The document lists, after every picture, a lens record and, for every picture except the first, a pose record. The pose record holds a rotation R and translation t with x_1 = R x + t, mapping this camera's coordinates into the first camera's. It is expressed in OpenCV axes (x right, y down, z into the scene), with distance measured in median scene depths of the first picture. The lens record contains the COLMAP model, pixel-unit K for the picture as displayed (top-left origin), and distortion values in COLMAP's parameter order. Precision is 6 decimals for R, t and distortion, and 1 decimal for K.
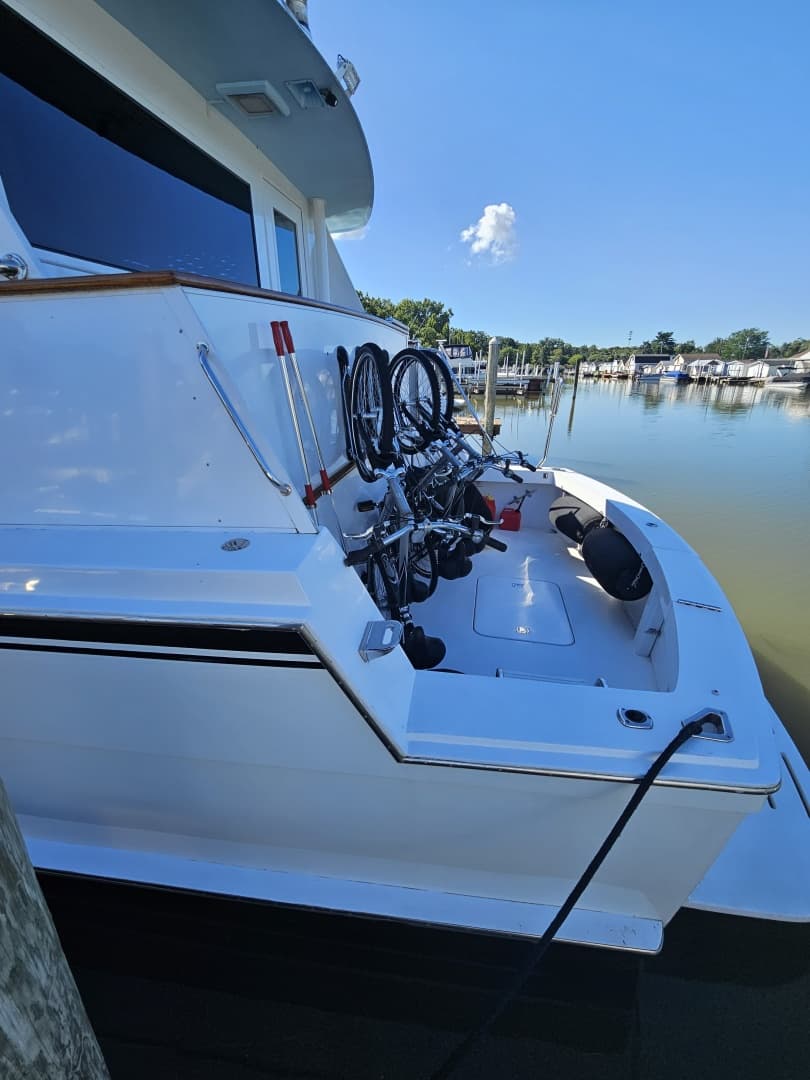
lens RADIAL K [[455.3, 0, 429.4], [0, 455.3, 537.0], [0, 0, 1]] dist [0.002022, 0.000203]
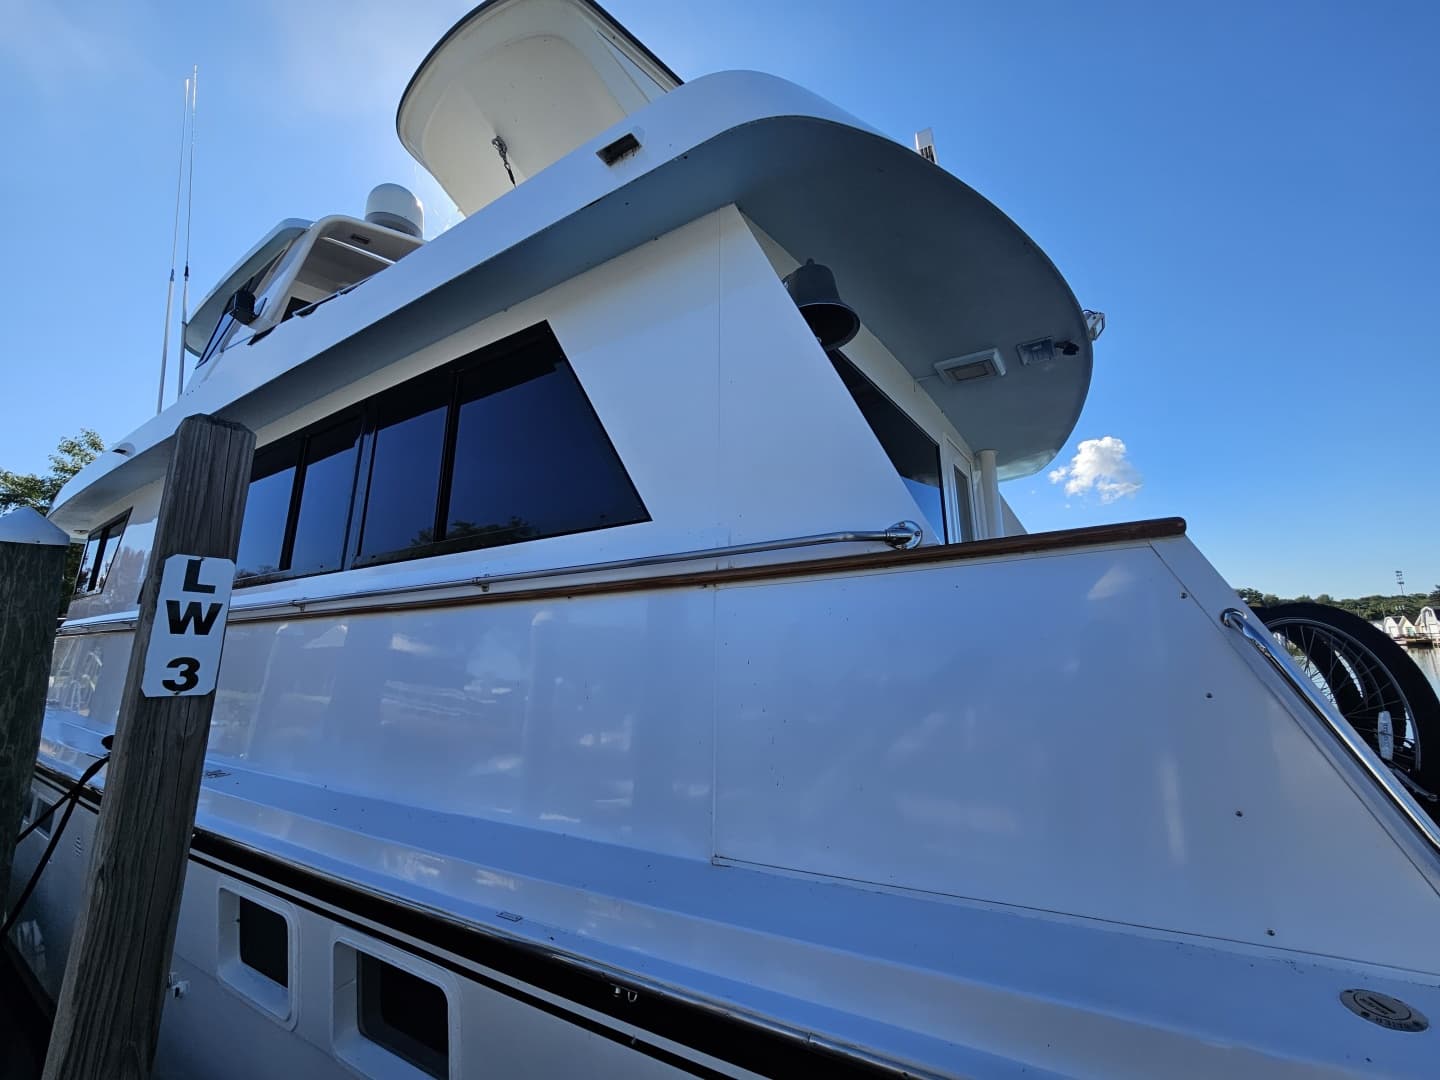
lens RADIAL K [[592.9, 0, 717.4], [0, 592.9, 536.4], [0, 0, 1]] dist [0.010265, -0.006223]
pose [[0.910493, -0.083570, -0.404991, -0.233209], [-0.129285, 0.872744, -0.470748, -0.009606], [0.392794, 0.480972, 0.783823, 0.003641]]
